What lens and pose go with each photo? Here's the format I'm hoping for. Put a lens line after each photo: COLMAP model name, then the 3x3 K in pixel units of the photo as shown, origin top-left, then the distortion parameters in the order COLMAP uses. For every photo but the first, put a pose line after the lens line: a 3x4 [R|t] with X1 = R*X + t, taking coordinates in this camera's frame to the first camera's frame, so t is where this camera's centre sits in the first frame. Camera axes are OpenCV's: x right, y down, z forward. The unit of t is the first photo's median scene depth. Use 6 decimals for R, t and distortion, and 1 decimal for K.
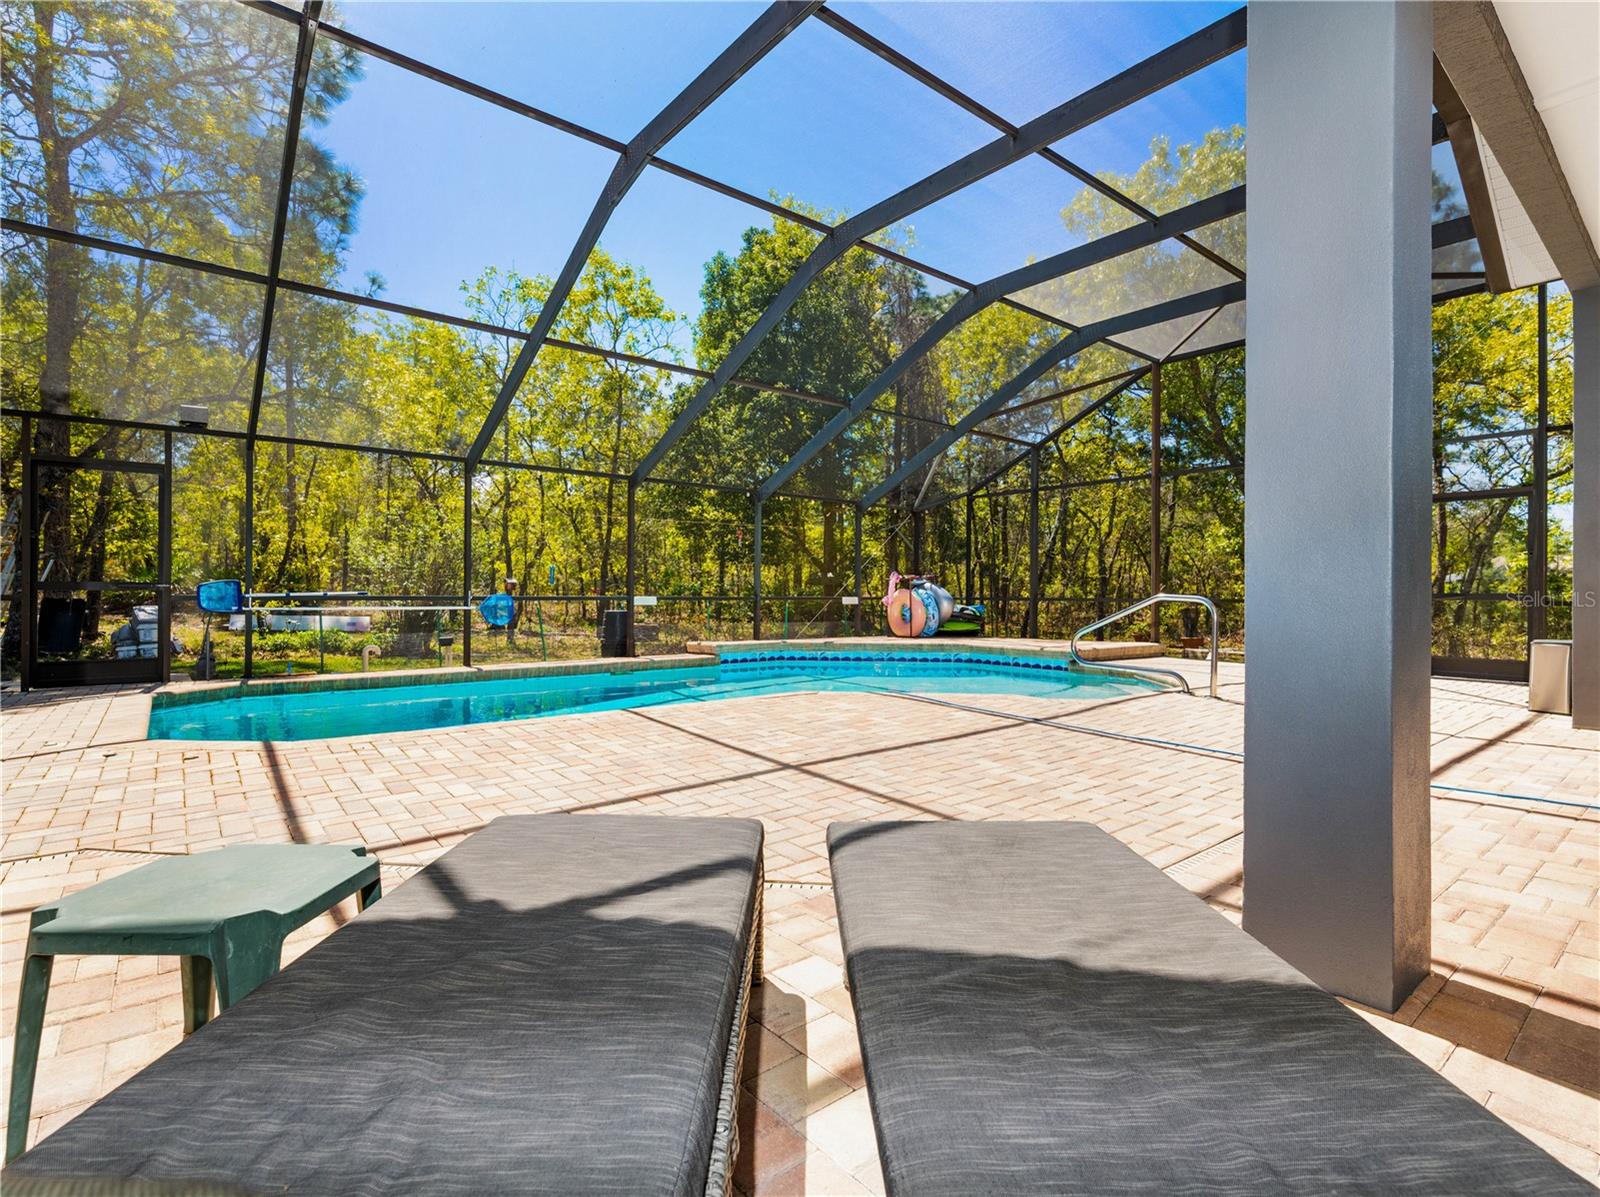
lens RADIAL K [[772.9, 0, 800.0], [0, 772.9, 598.5], [0, 0, 1]] dist [0.001090, -0.000066]
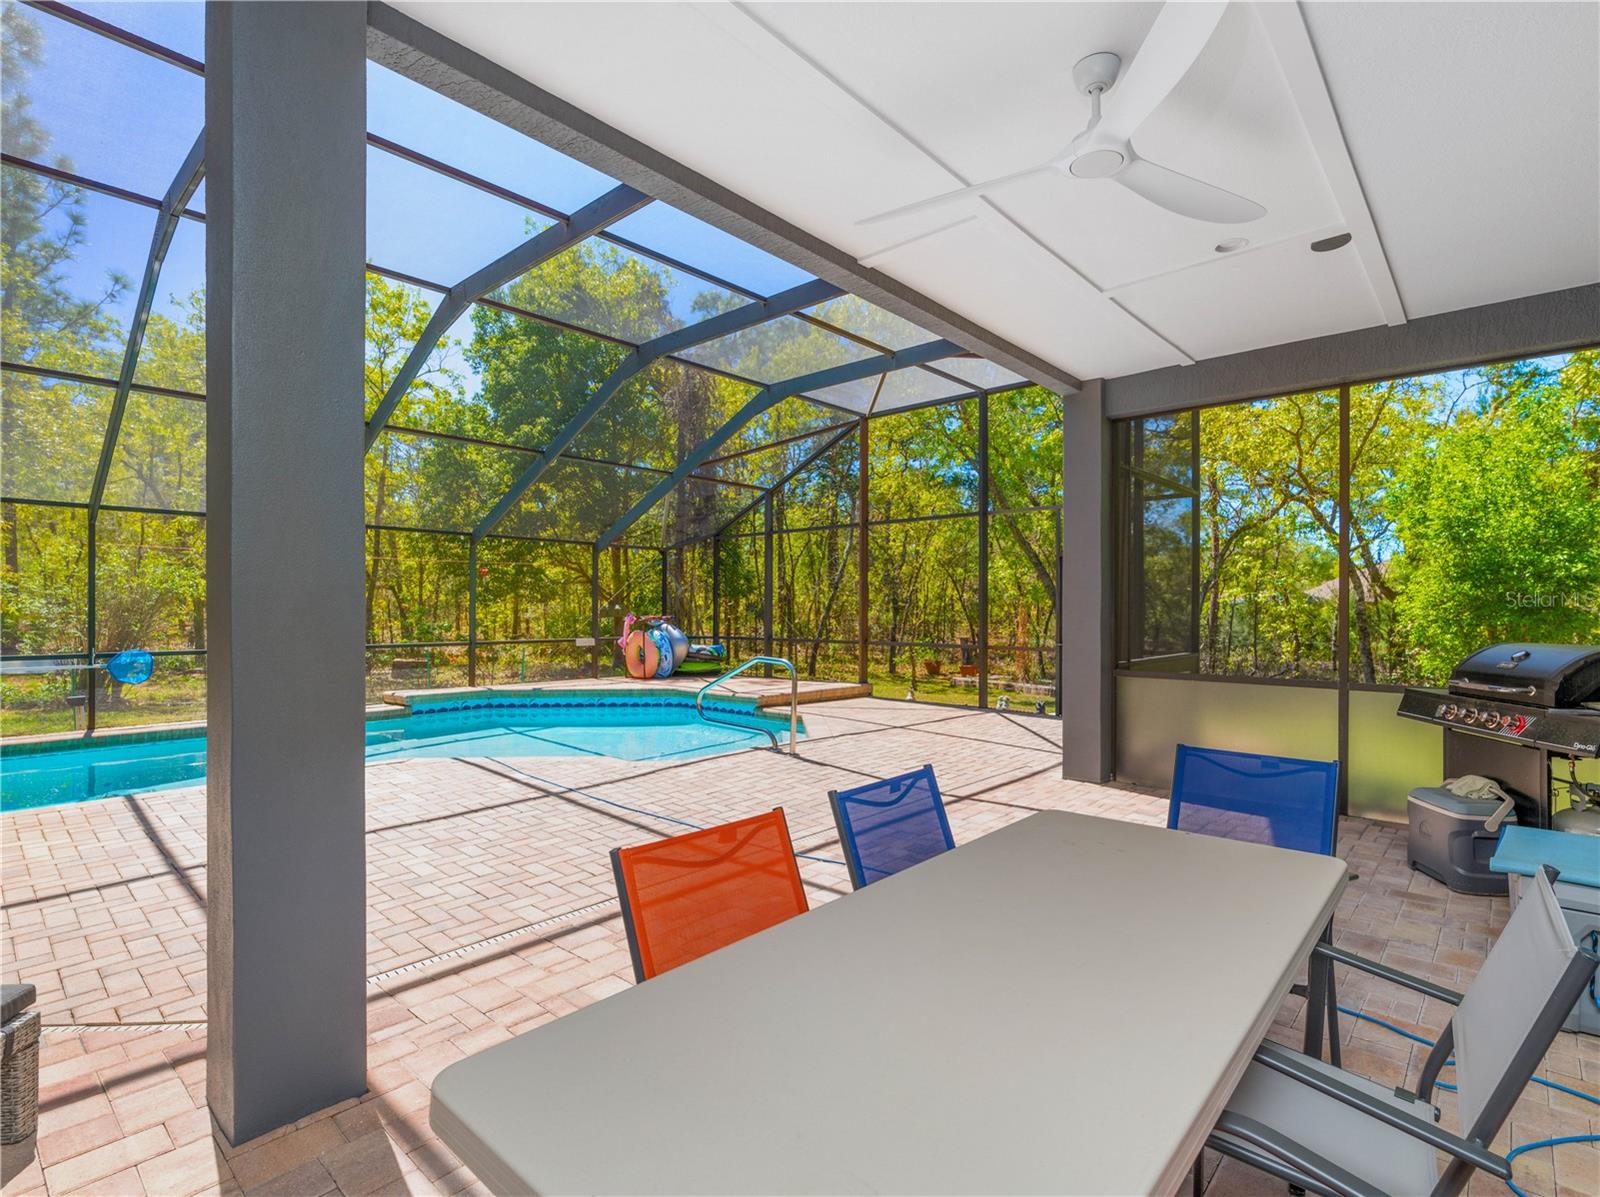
lens RADIAL K [[781.1, 0, 800.0], [0, 781.1, 598.5], [0, 0, 1]] dist [0.010715, -0.000774]
pose [[0.989318, -0.003247, 0.145736, 0.195186], [0.005987, 0.999813, -0.018371, -0.033895], [-0.145649, 0.019047, 0.989153, -0.033418]]
